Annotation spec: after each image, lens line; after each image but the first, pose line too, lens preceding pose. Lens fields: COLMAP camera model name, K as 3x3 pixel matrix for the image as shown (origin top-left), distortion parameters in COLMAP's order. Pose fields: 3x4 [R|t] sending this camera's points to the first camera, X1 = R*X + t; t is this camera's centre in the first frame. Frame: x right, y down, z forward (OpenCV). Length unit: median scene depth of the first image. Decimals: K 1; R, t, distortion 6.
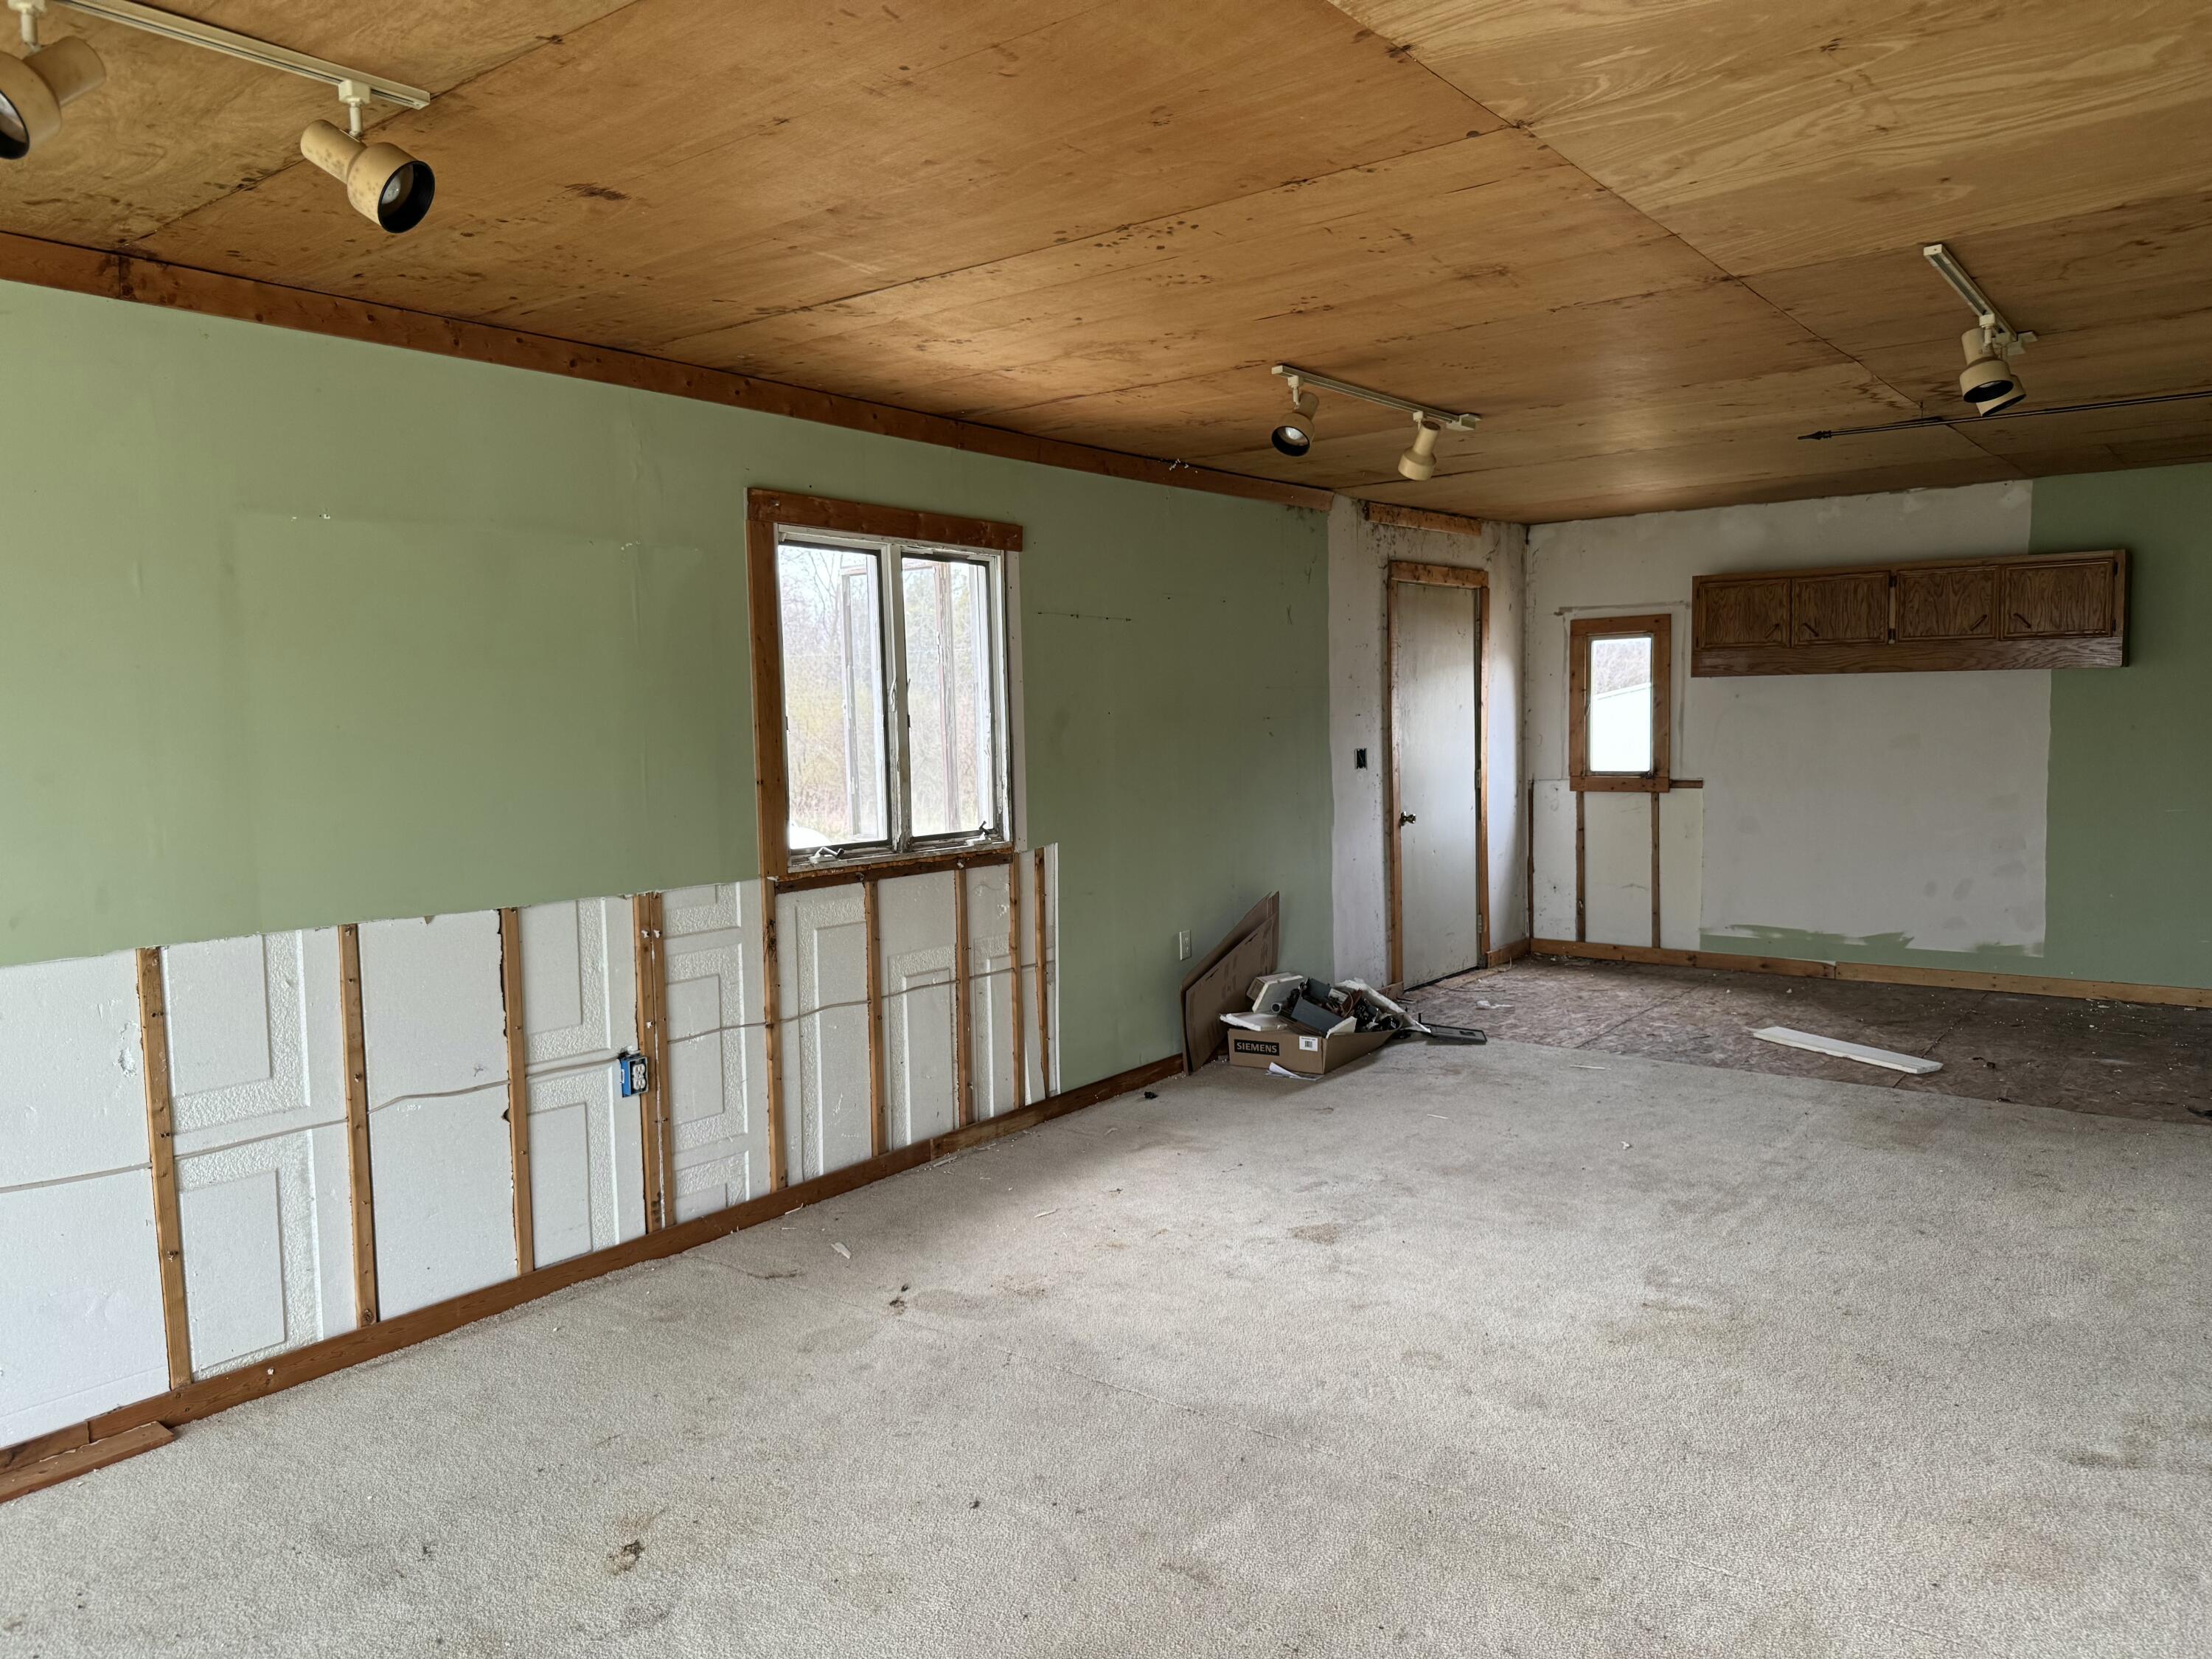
lens RADIAL K [[1556.0, 0, 1104.7], [0, 1556.0, 831.8], [0, 0, 1]] dist [0.002915, 0.000374]
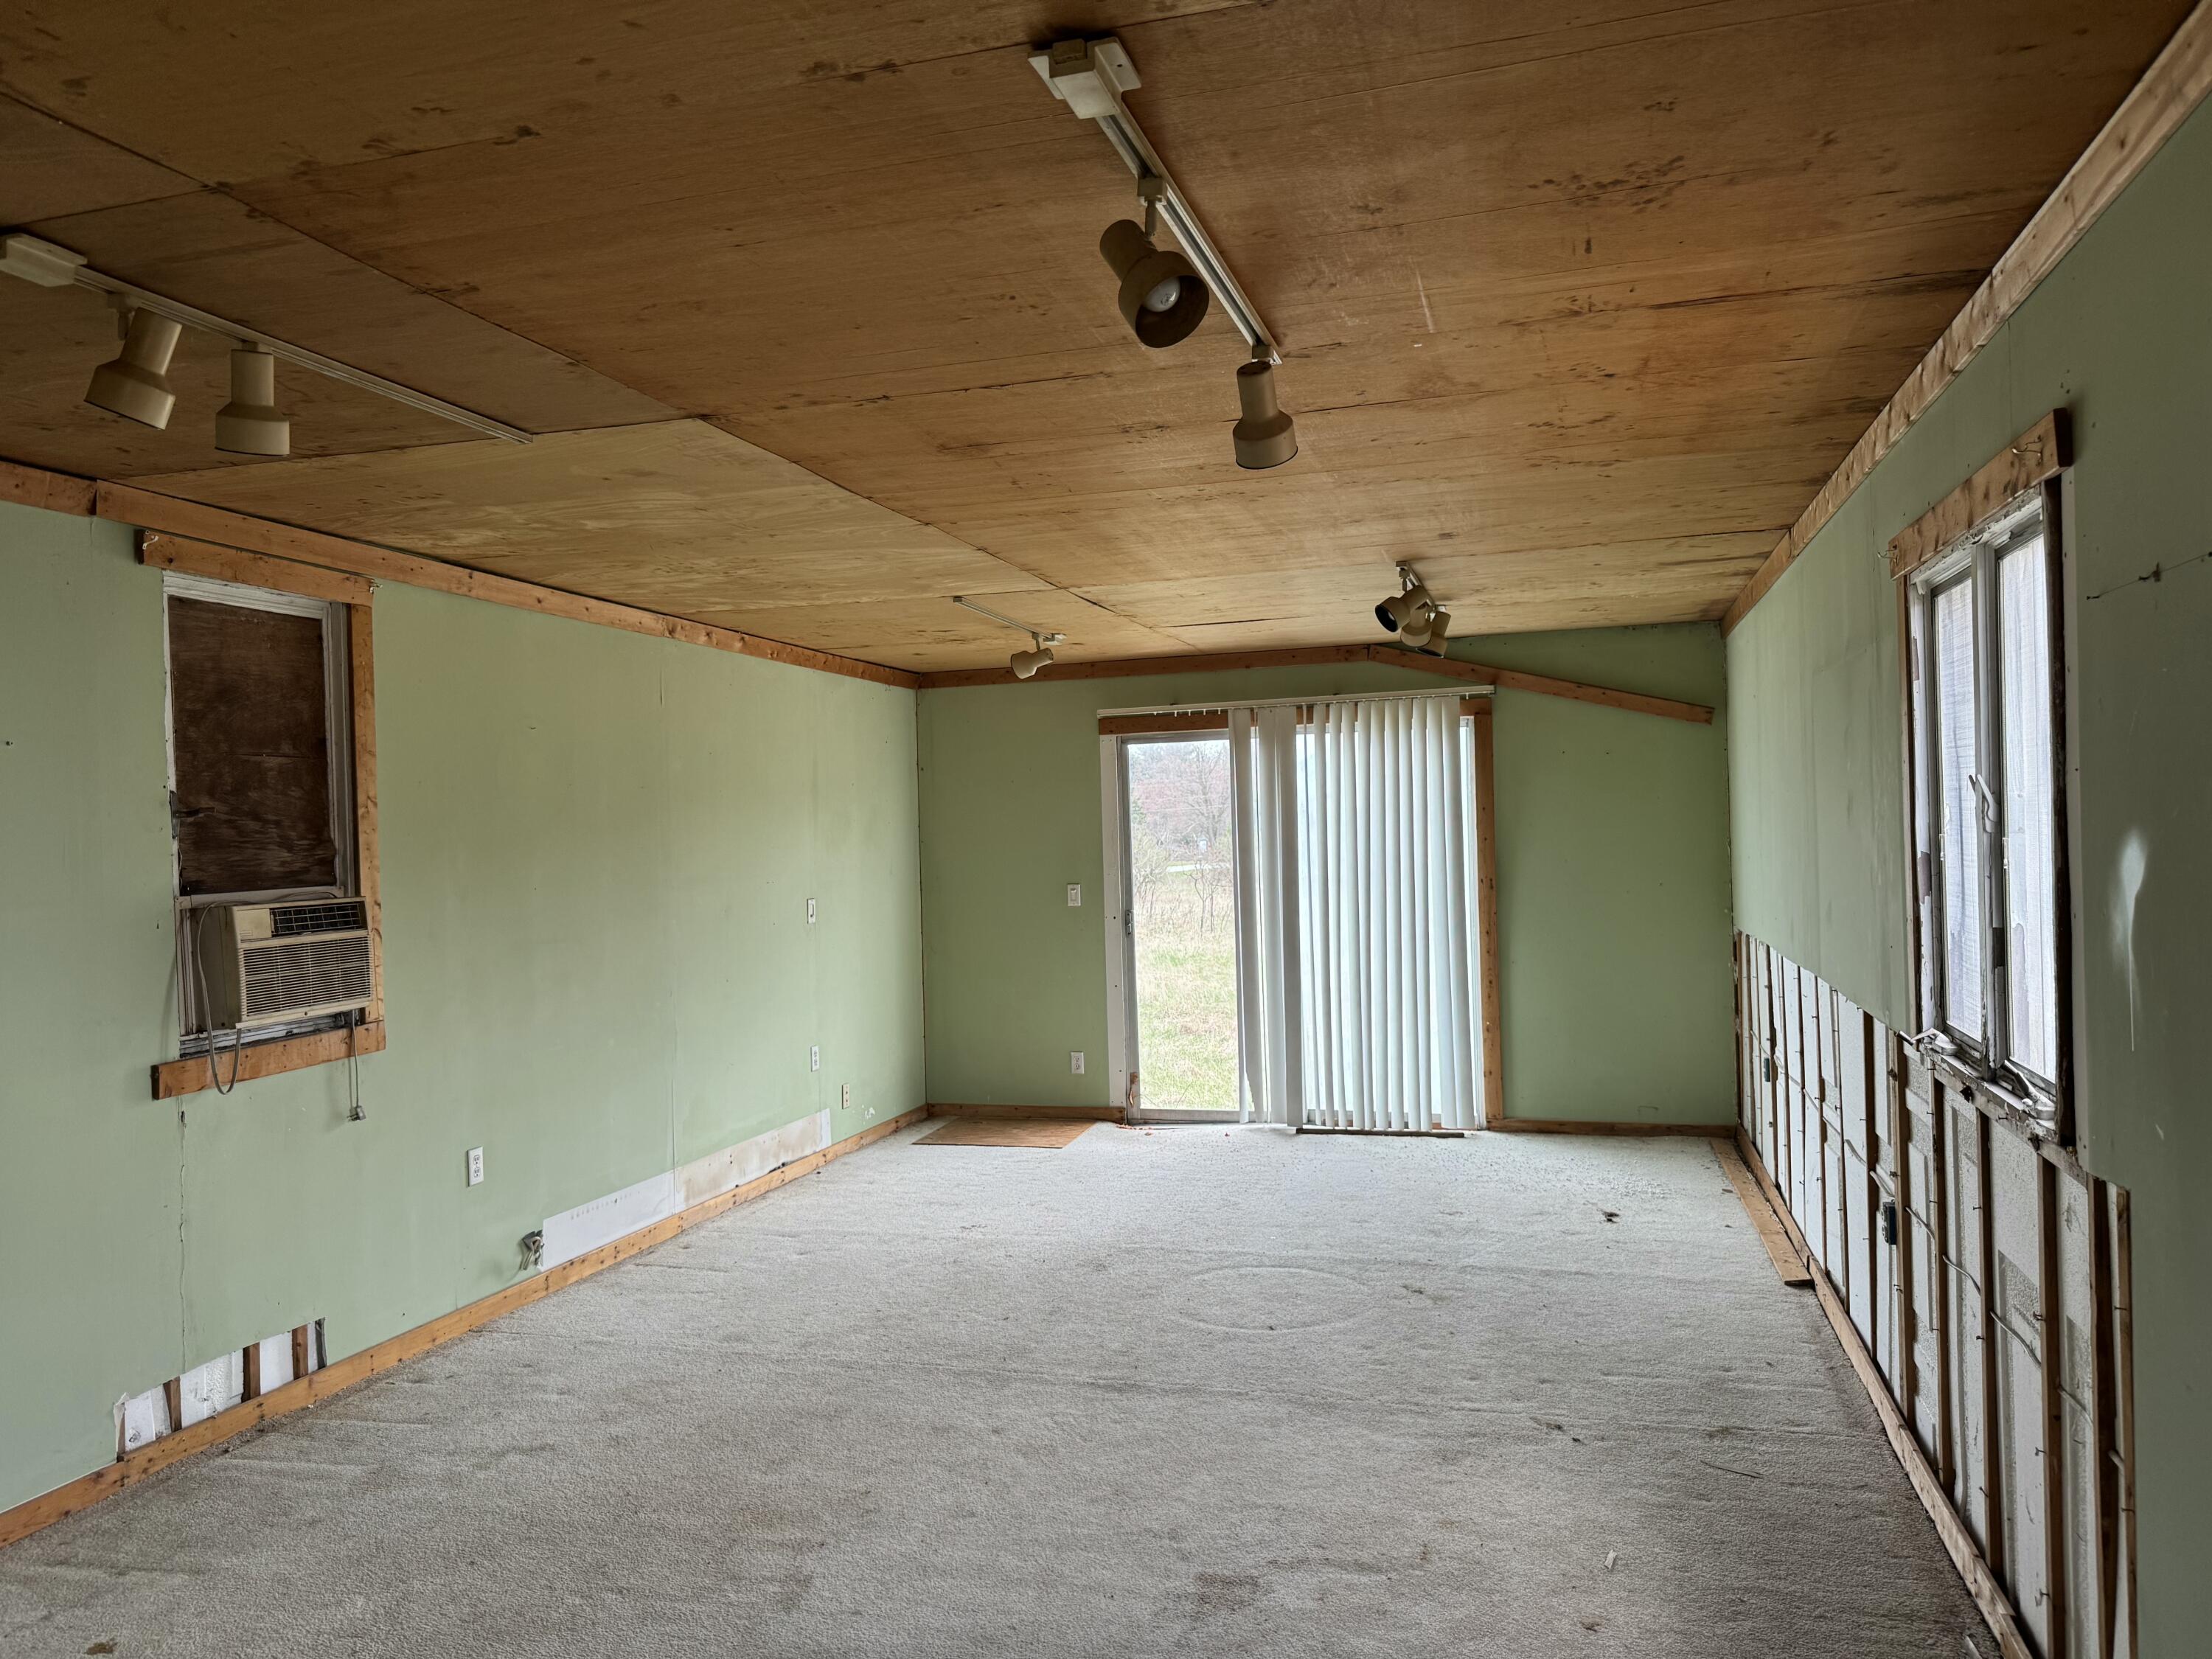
lens RADIAL K [[1556.0, 0, 1108.5], [0, 1556.0, 830.7], [0, 0, 1]] dist [0.002915, 0.000374]
pose [[-0.929646, 0.047051, -0.365437, 0.531968], [0.017518, 0.996336, 0.083717, -0.187788], [0.368037, 0.071425, -0.927064, 1.975171]]
